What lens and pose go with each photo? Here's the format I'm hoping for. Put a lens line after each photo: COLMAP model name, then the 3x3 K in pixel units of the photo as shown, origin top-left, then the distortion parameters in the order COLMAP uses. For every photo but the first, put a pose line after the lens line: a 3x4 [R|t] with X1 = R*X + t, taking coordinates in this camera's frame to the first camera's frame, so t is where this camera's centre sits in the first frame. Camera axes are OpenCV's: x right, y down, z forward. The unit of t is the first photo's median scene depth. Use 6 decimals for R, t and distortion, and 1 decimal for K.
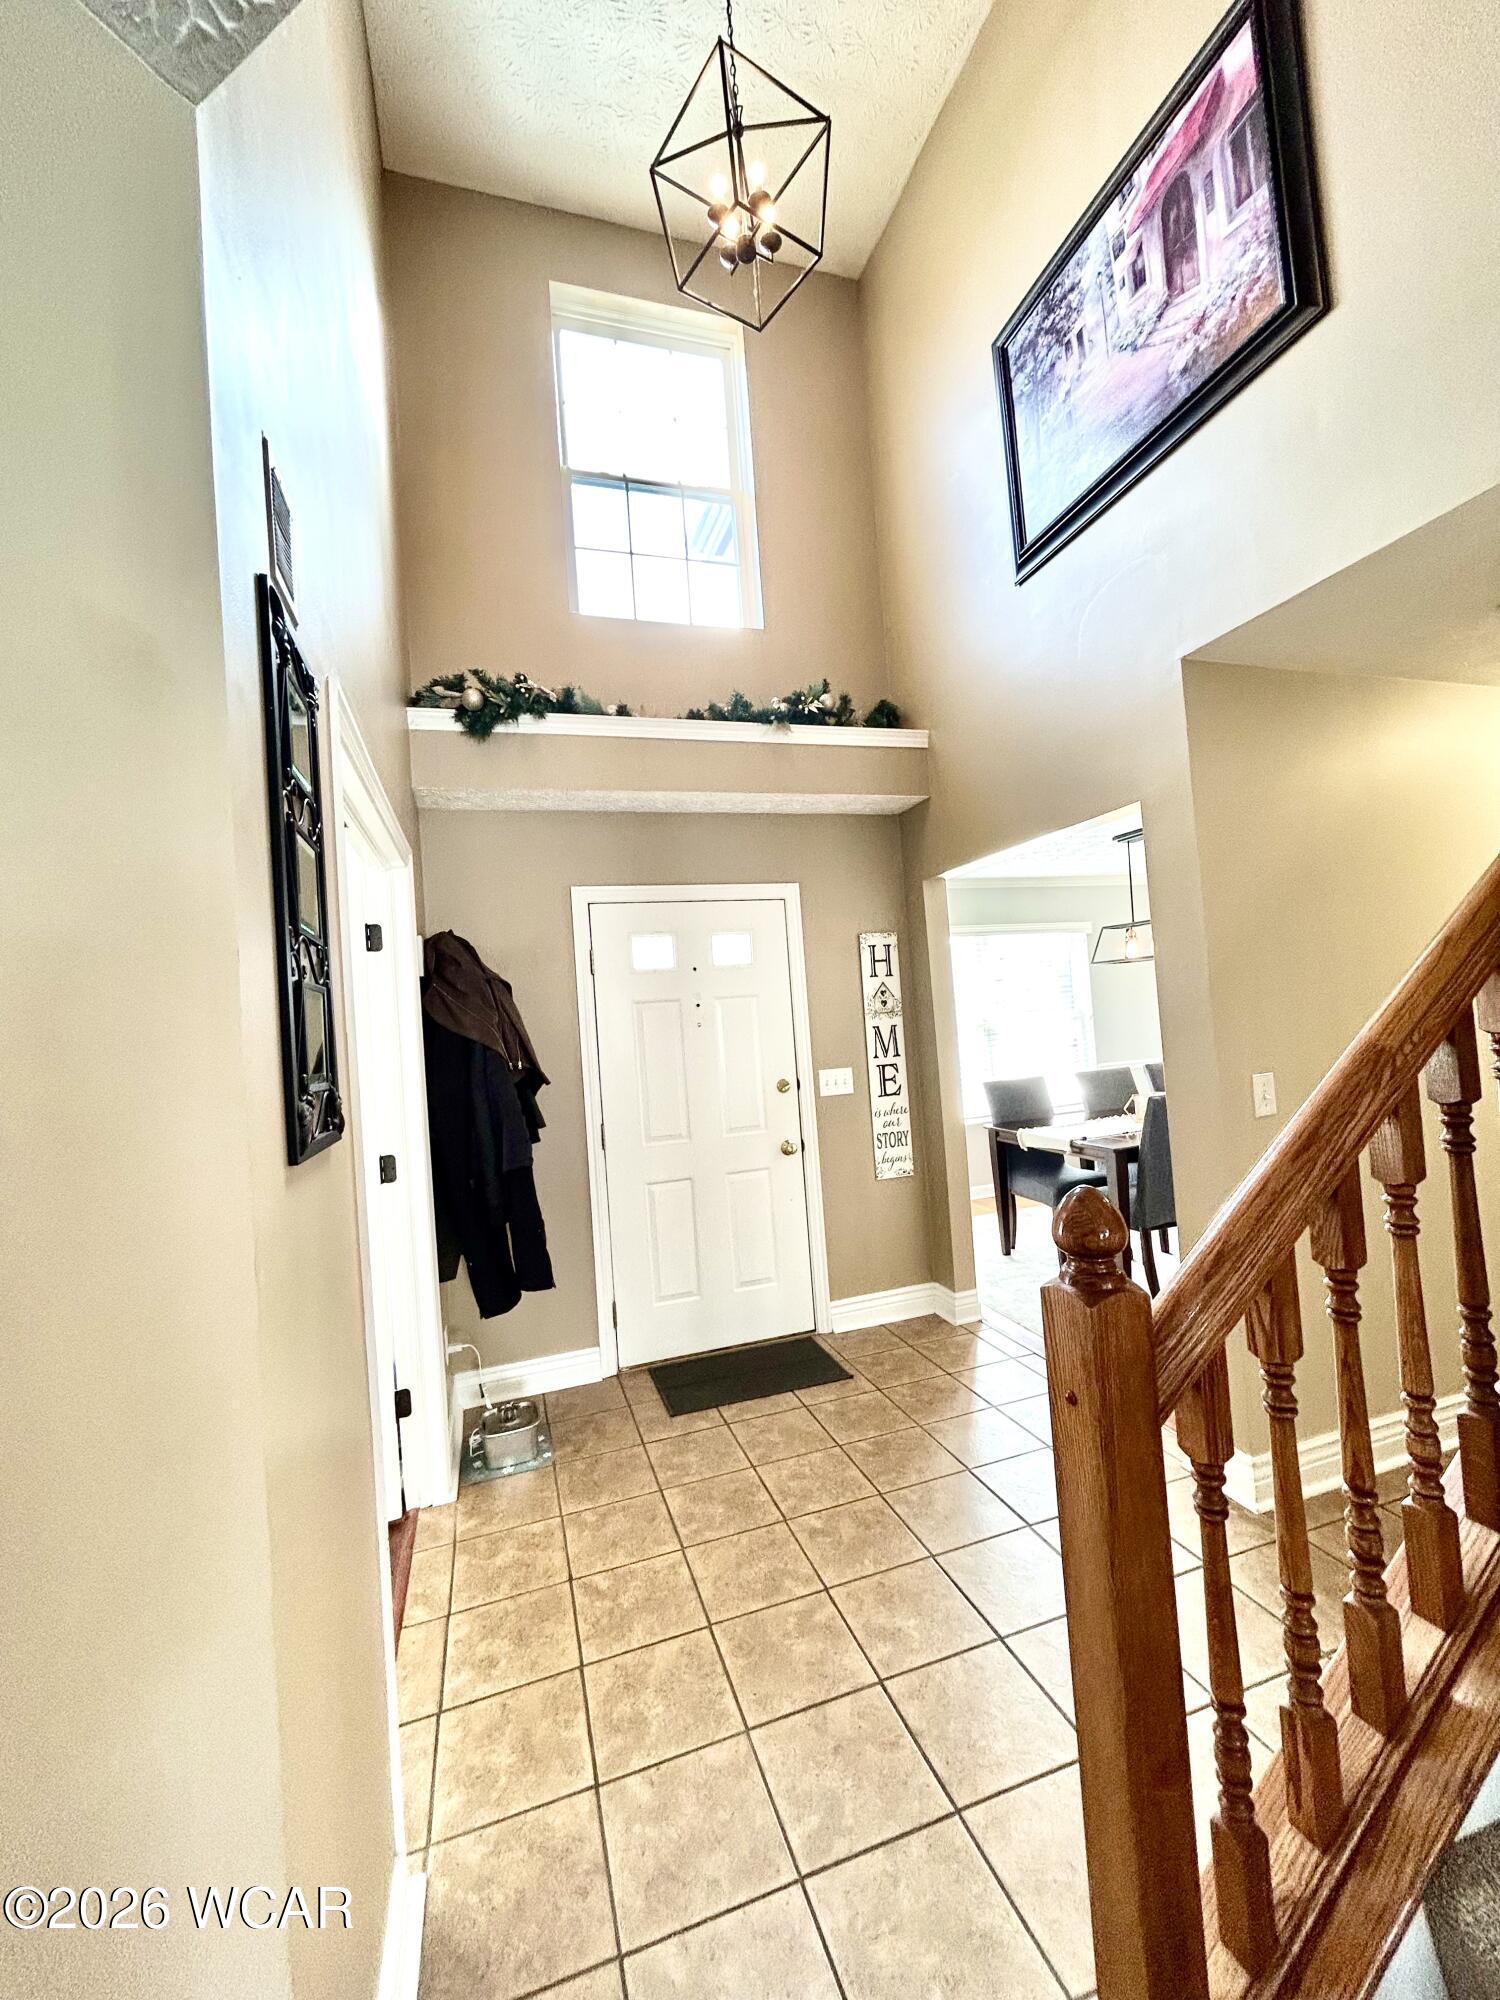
lens RADIAL K [[799.3, 0, 745.0], [0, 799.3, 1001.9], [0, 0, 1]] dist [-0.003932, 0.000900]
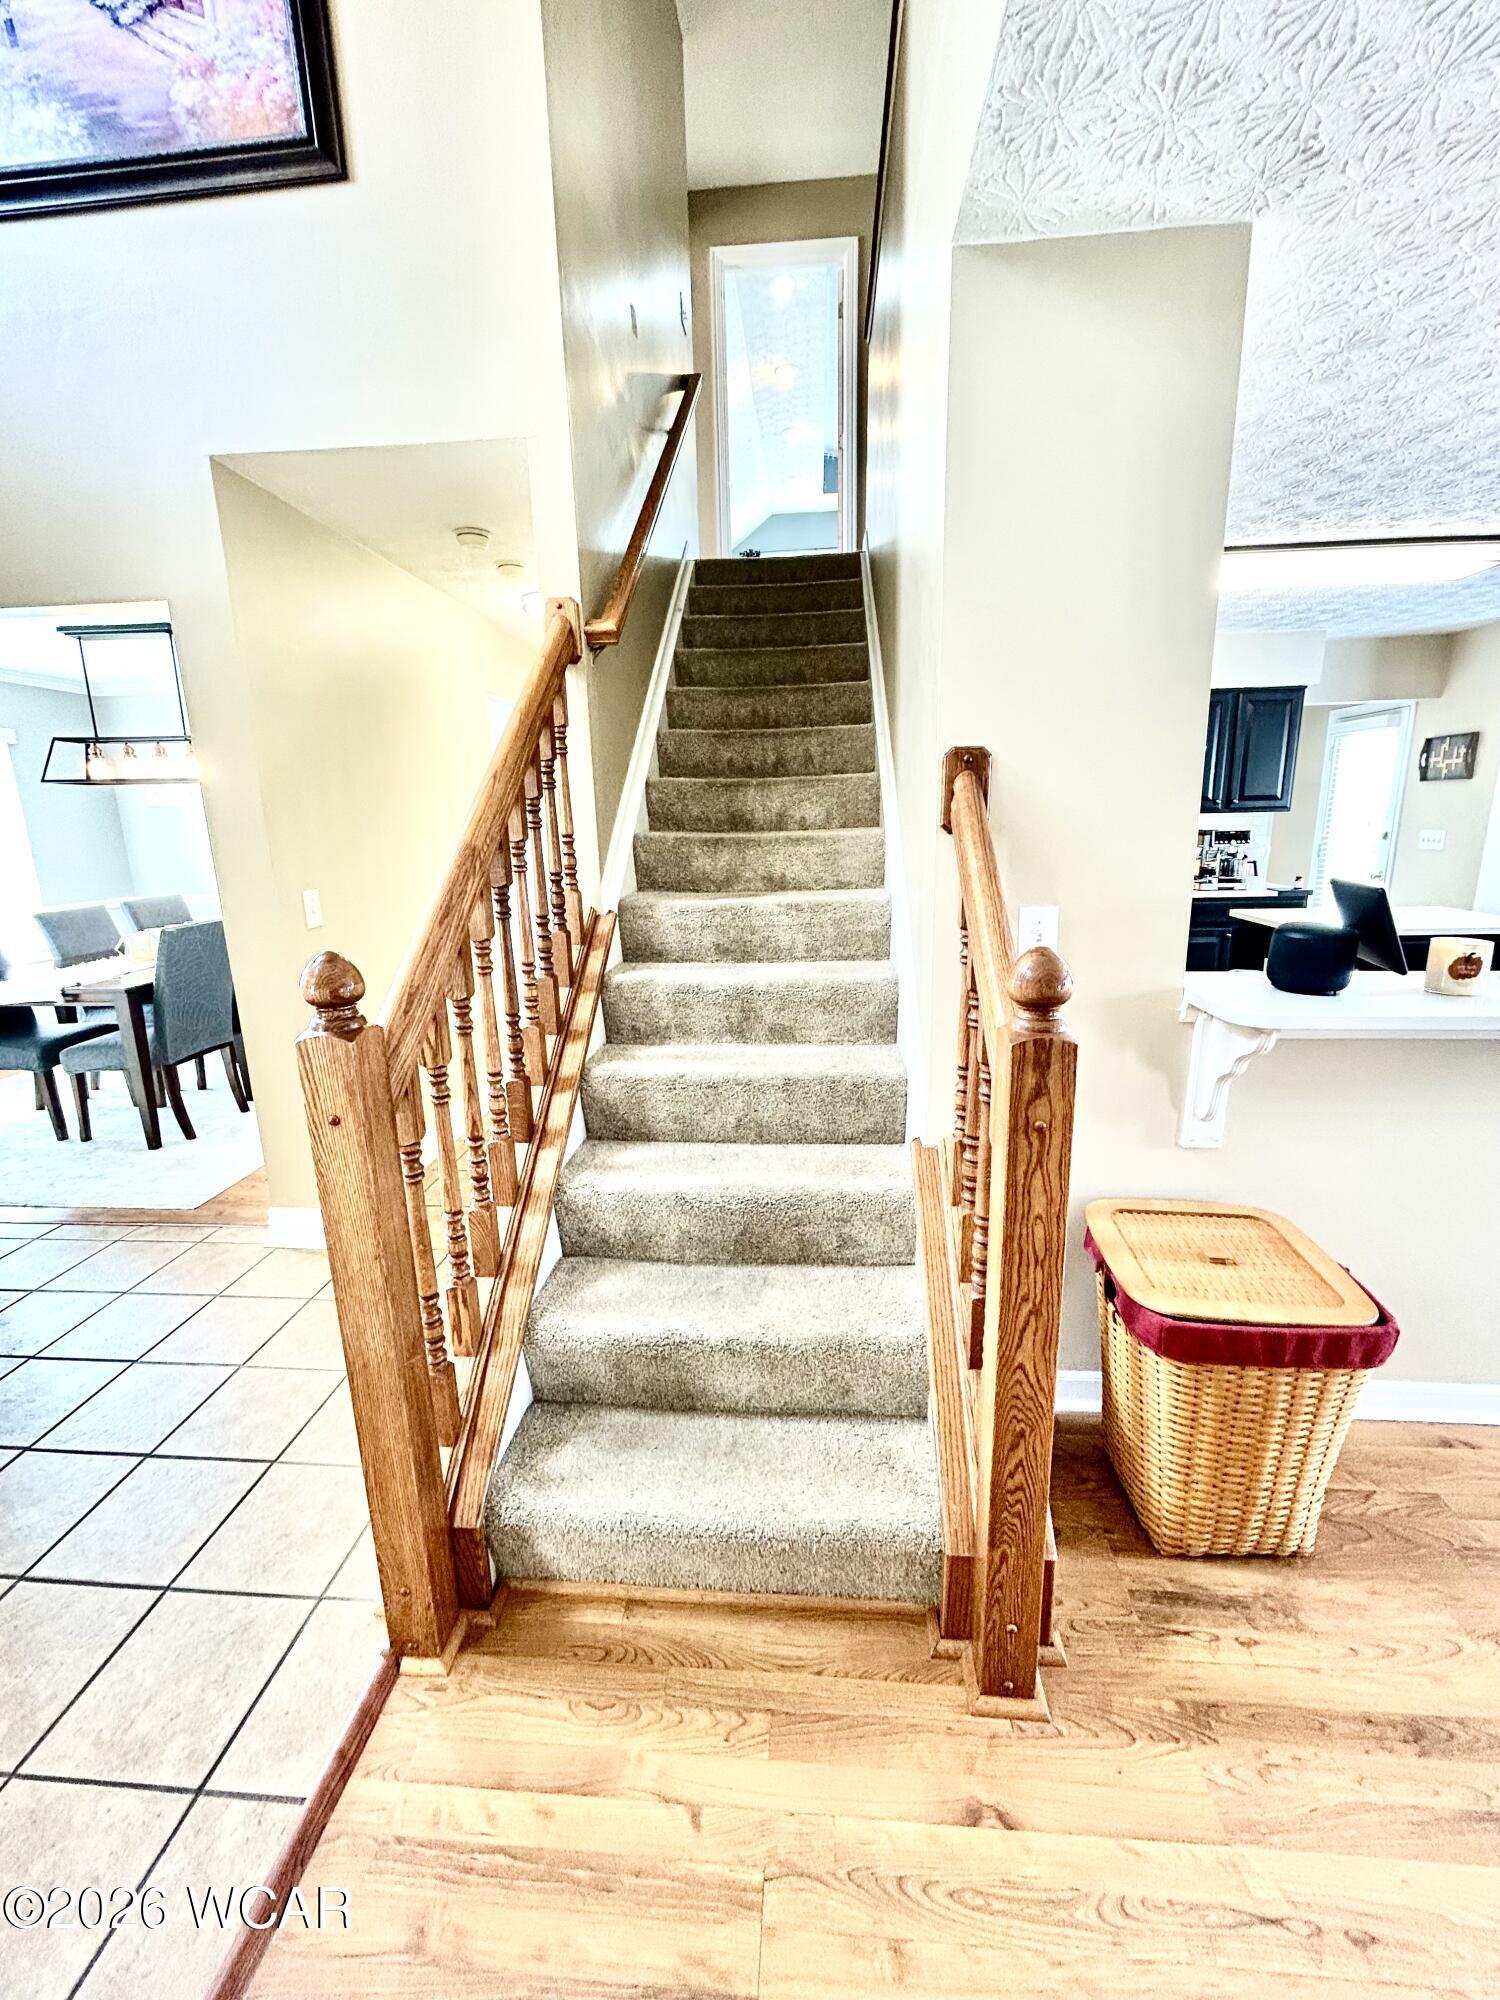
lens RADIAL K [[799.3, 0, 752.7], [0, 799.3, 997.7], [0, 0, 1]] dist [-0.003932, 0.000900]
pose [[0.374478, -0.141743, 0.916338, -0.109438], [-0.029529, 0.985923, 0.164574, 0.020974], [-0.926766, -0.088688, 0.365020, -0.008044]]
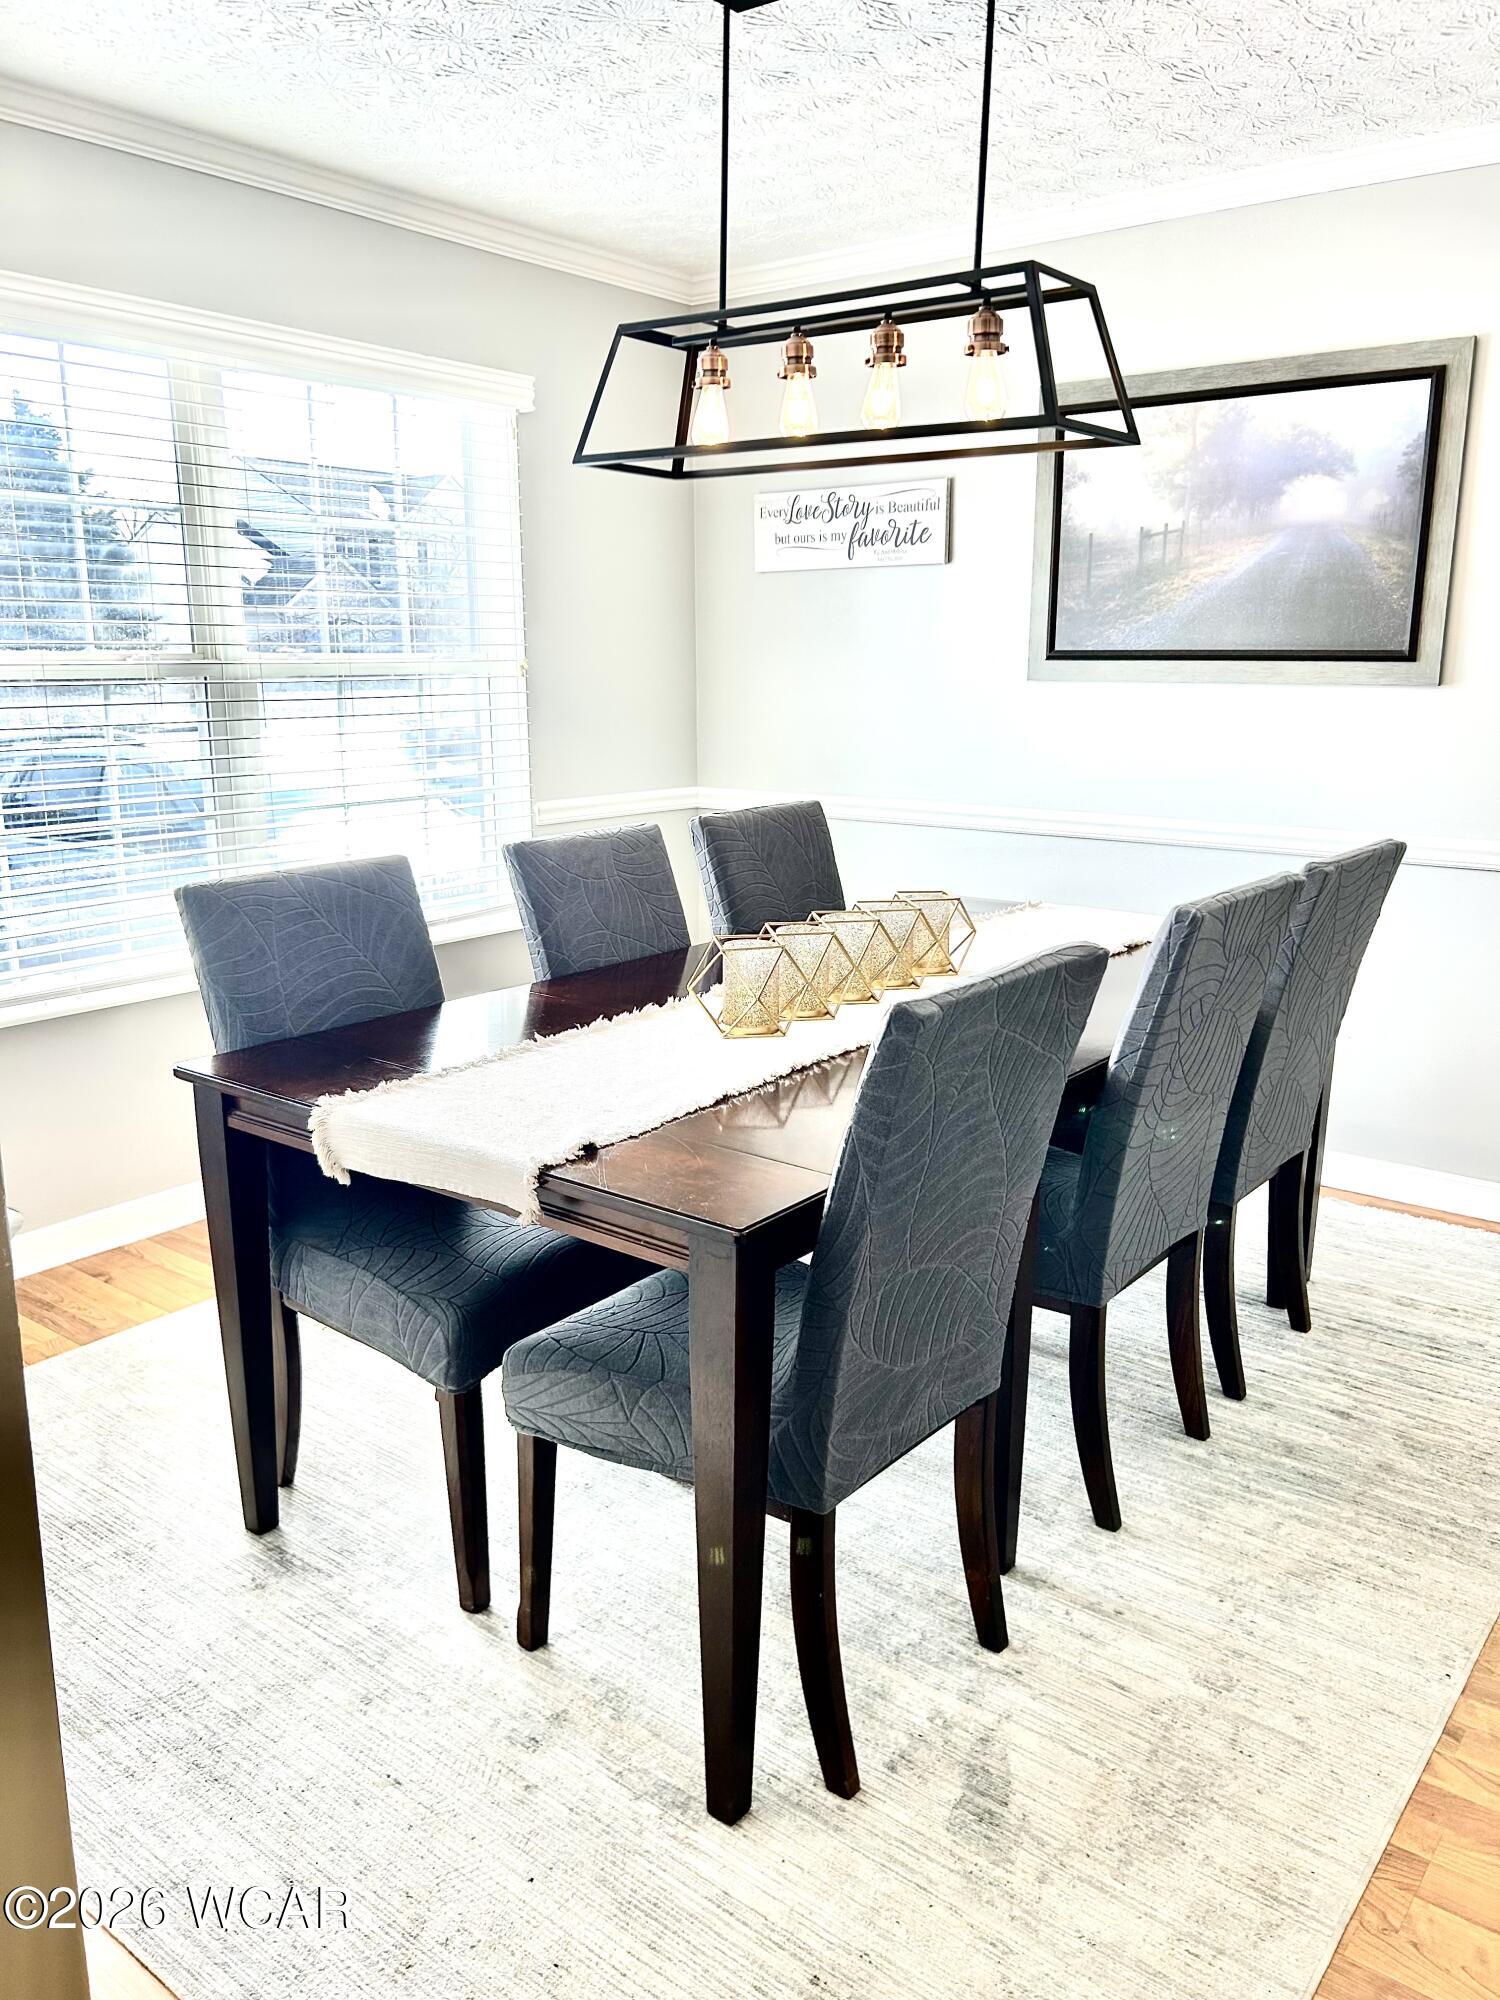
lens RADIAL K [[1494.4, 0, 750.7], [0, 1494.4, 994.6], [0, 0, 1]] dist [0.042302, -0.050634]
pose [[0.820491, -0.053860, 0.569117, 0.228552], [-0.074785, 0.976883, 0.200268, 0.034533], [-0.566747, -0.206879, 0.797495, 0.670484]]
